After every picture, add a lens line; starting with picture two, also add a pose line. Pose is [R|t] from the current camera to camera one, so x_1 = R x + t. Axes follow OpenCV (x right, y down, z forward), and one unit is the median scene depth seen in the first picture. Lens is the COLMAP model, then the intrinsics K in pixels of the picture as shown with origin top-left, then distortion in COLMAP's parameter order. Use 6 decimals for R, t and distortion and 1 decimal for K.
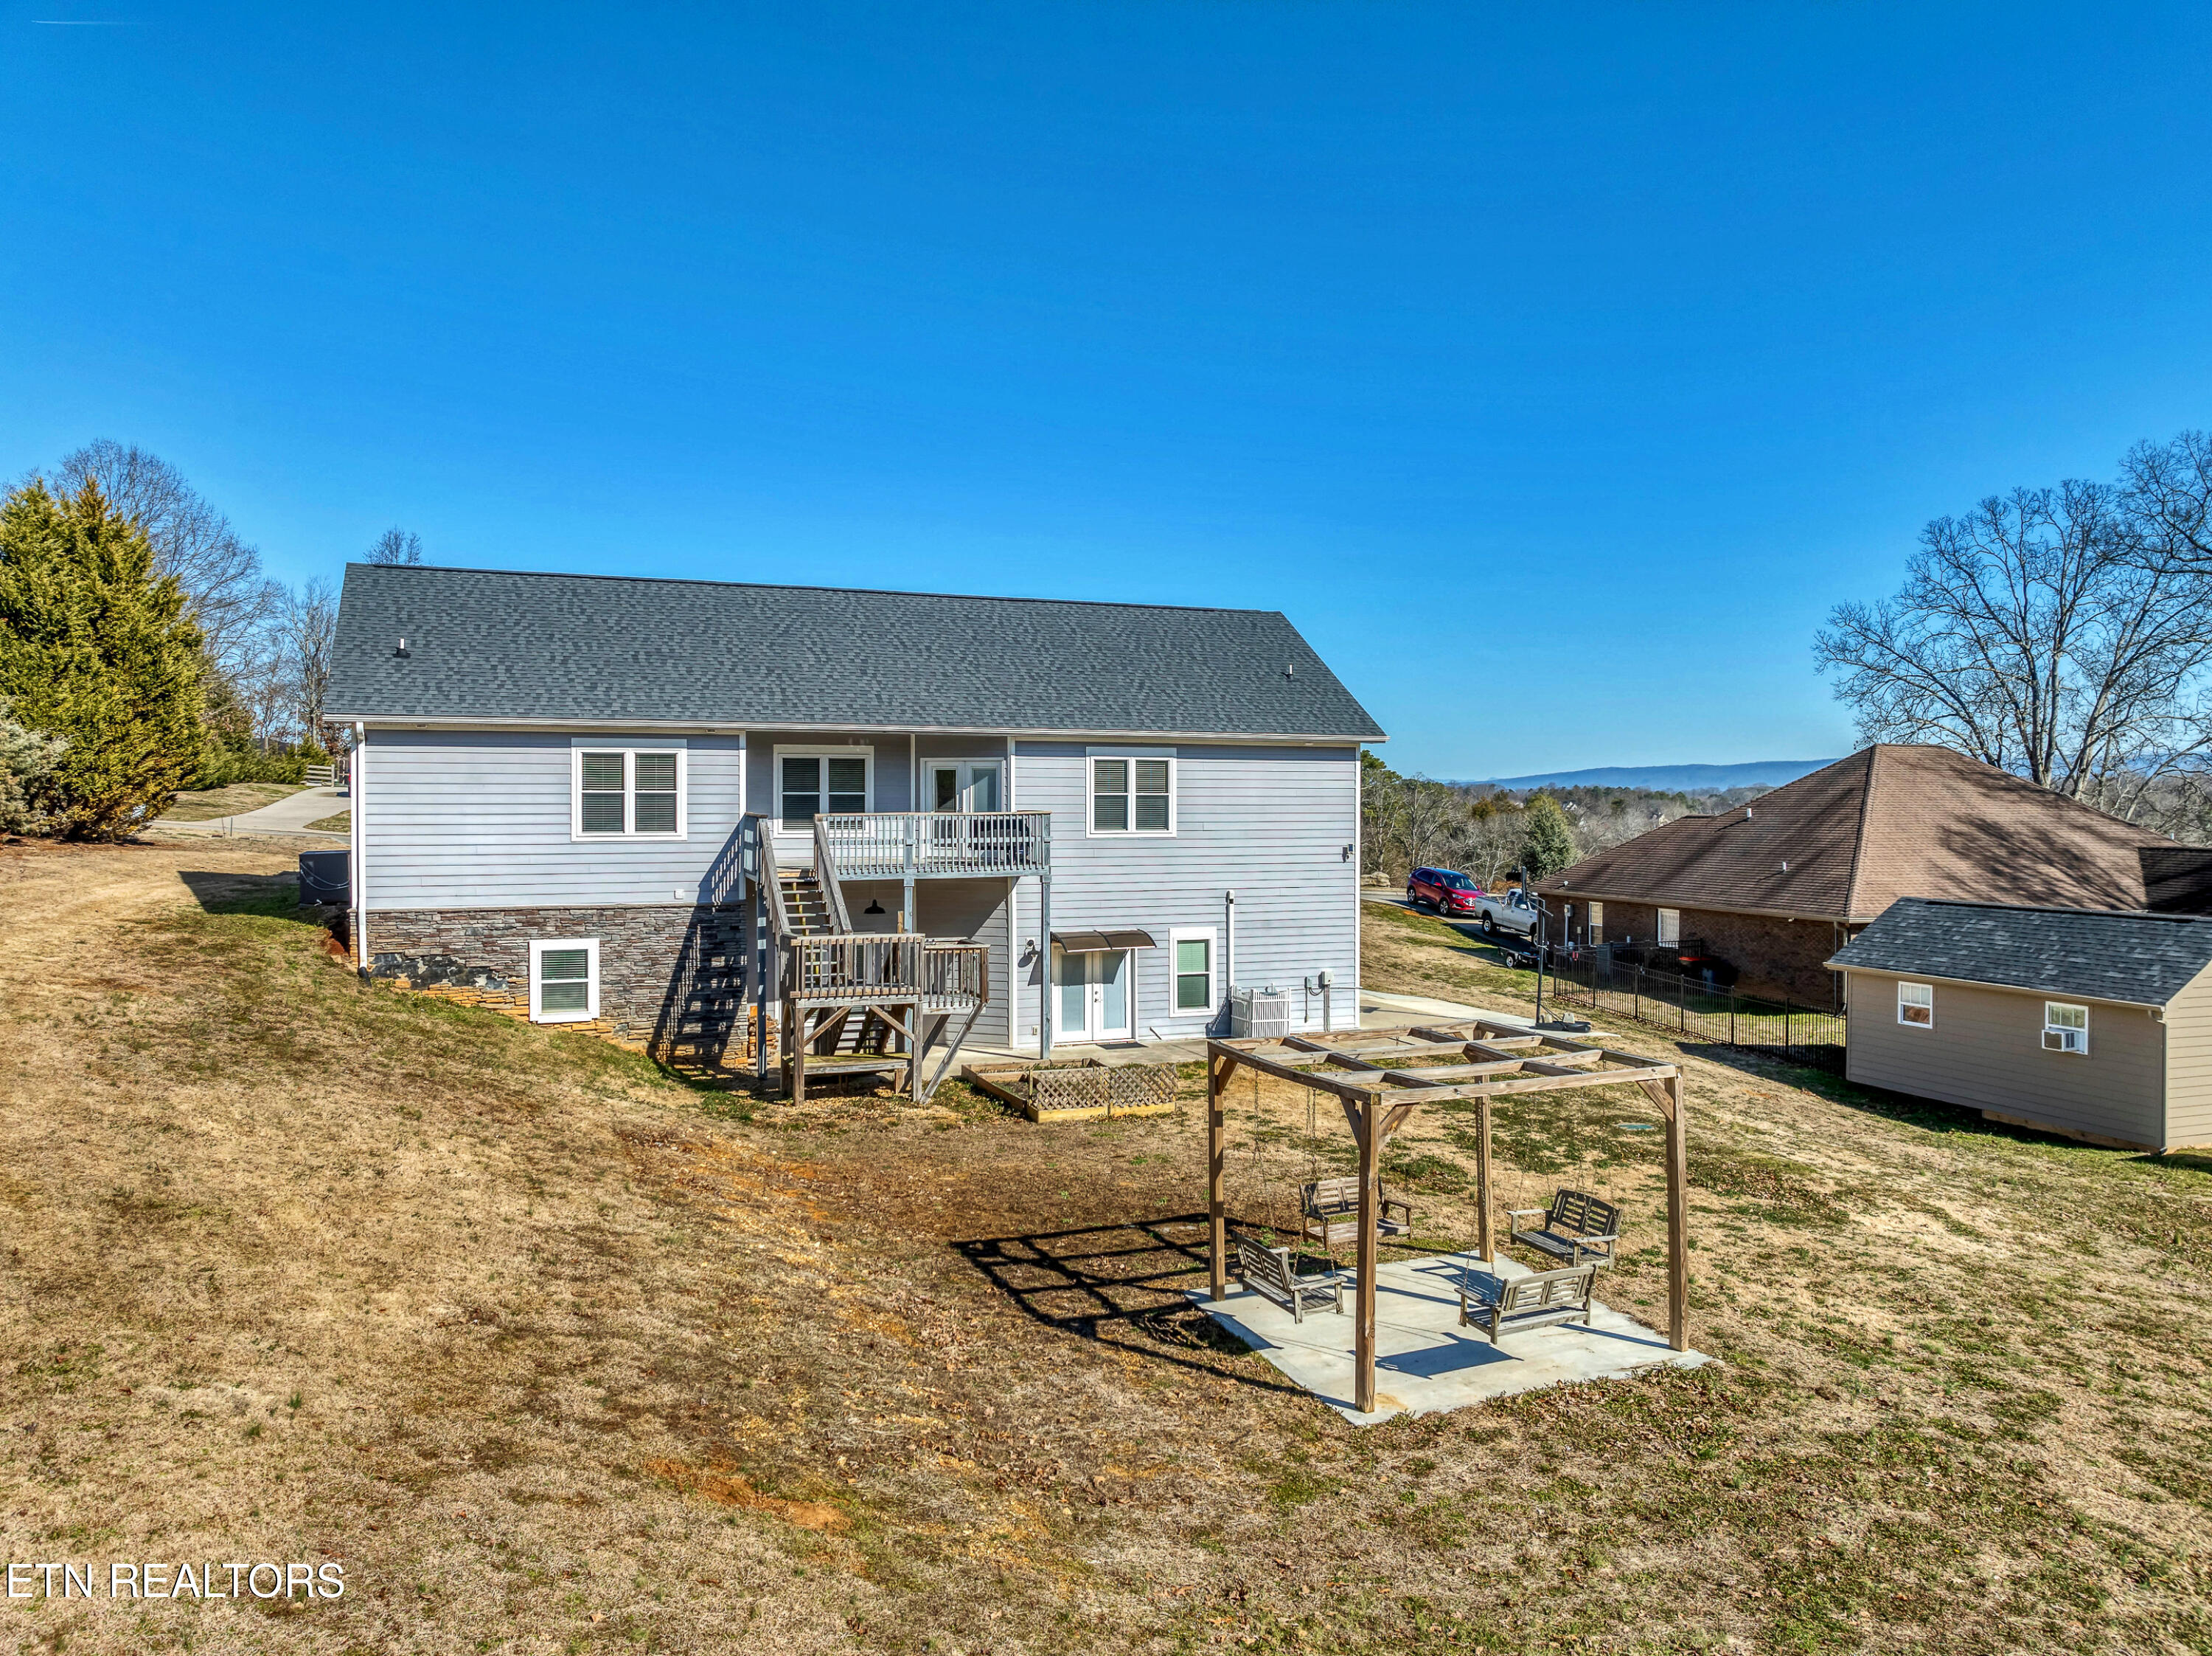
lens RADIAL K [[1565.0, 0, 1106.0], [0, 1565.0, 828.0], [0, 0, 1]] dist [-0.019662, -0.035220]
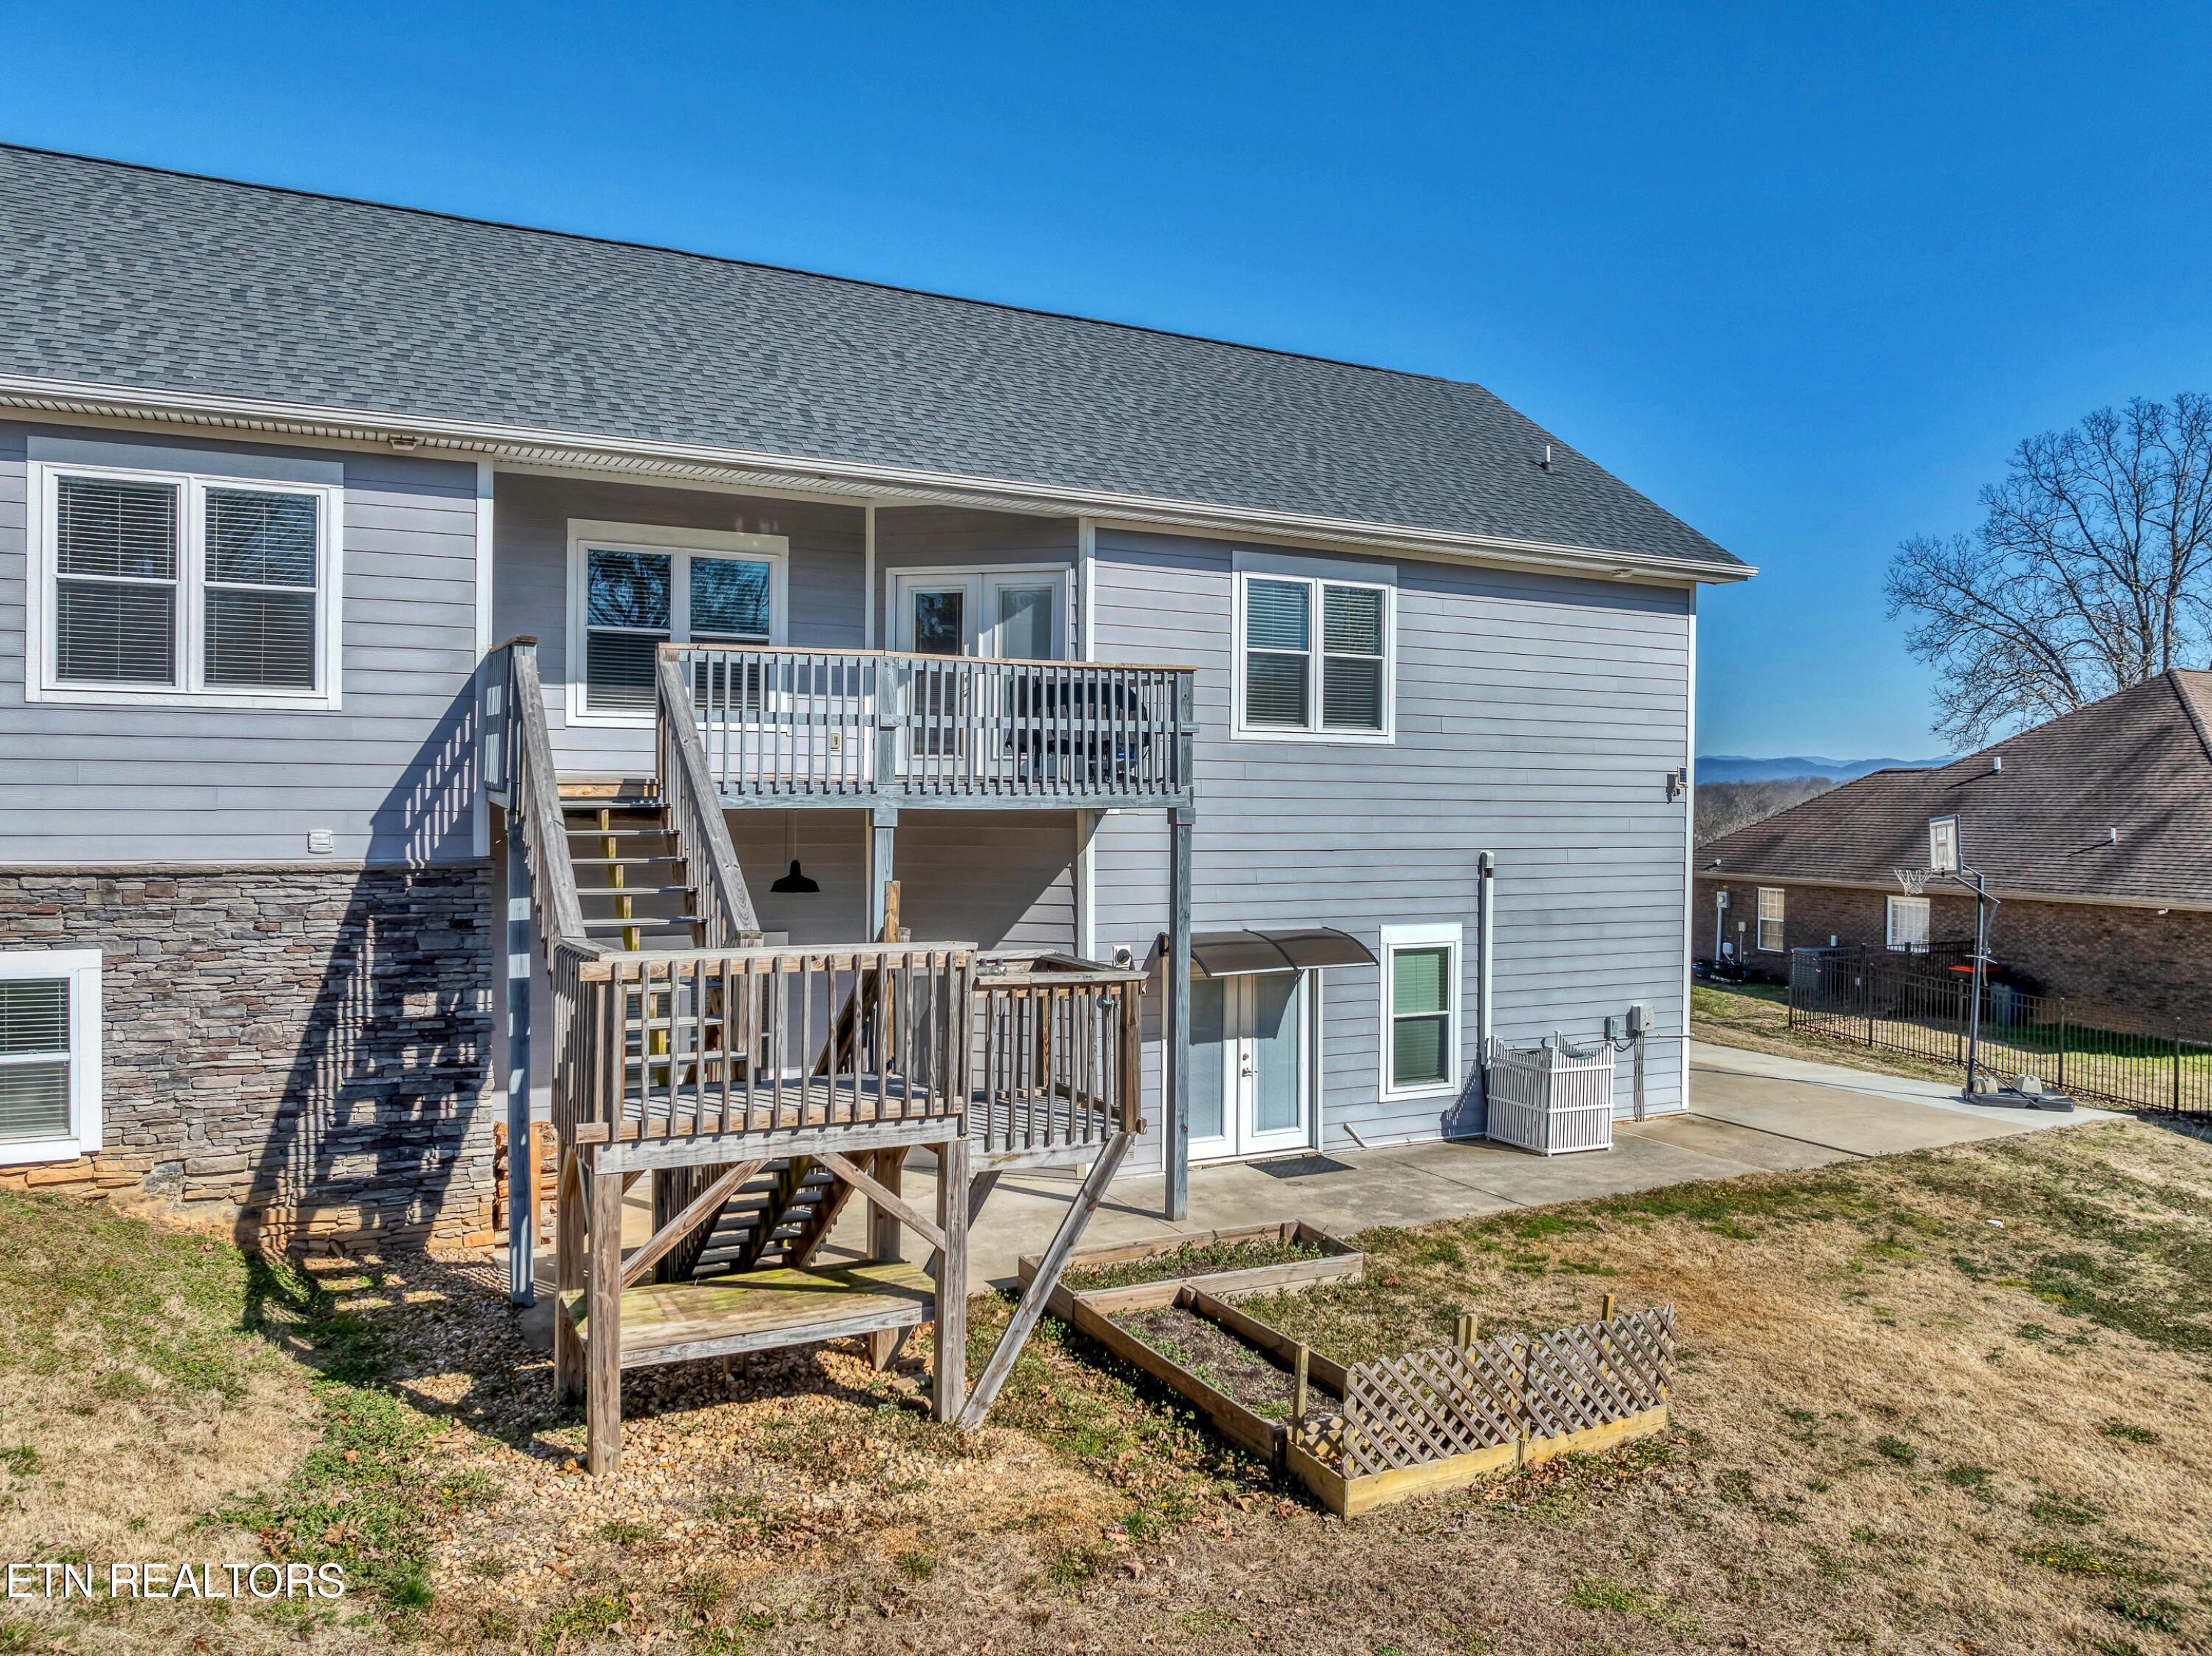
lens RADIAL K [[1565.0, 0, 1106.0], [0, 1565.0, 828.0], [0, 0, 1]] dist [-0.019662, -0.035220]
pose [[0.995688, 0.006933, 0.092510, -0.104648], [-0.007302, 0.999967, 0.003652, 0.035403], [-0.092482, -0.004312, 0.995705, 0.568443]]
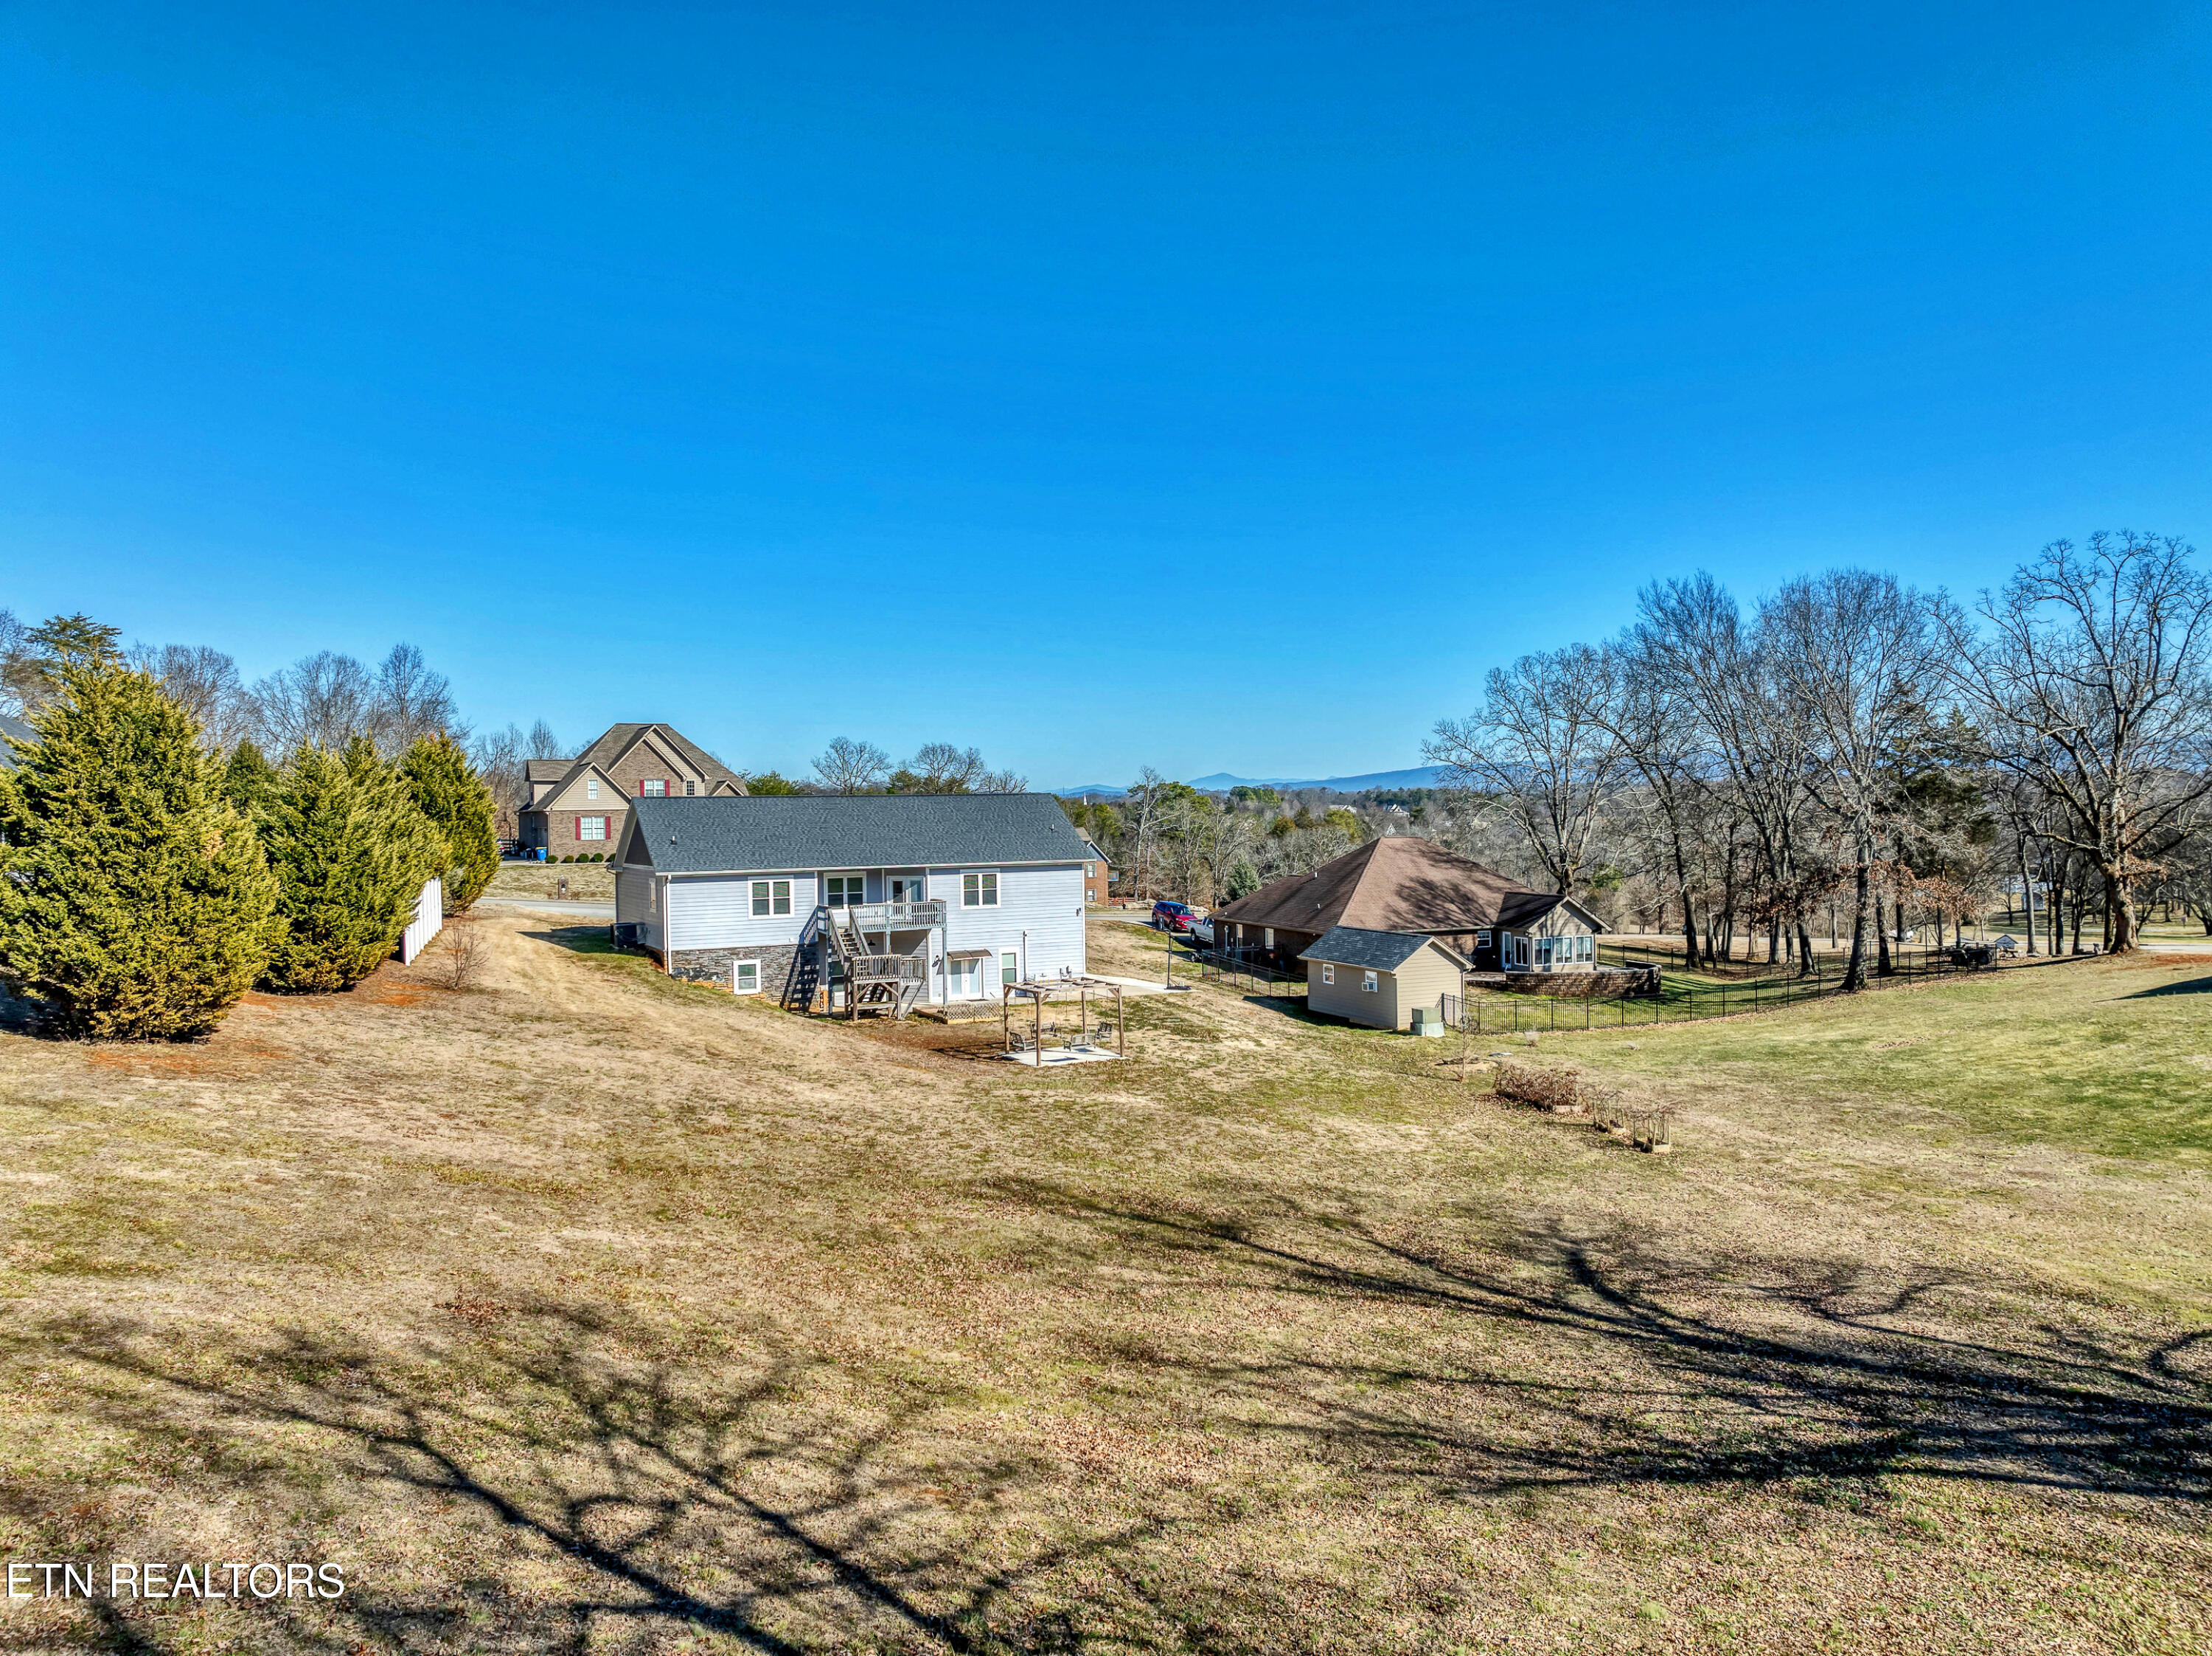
lens RADIAL K [[1565.0, 0, 1106.0], [0, 1565.0, 828.0], [0, 0, 1]] dist [-0.019662, -0.035220]
pose [[0.995059, -0.016681, 0.097873, -0.025055], [0.016847, 0.999858, -0.000878, -0.116969], [-0.097844, 0.002523, 0.995199, -1.407578]]
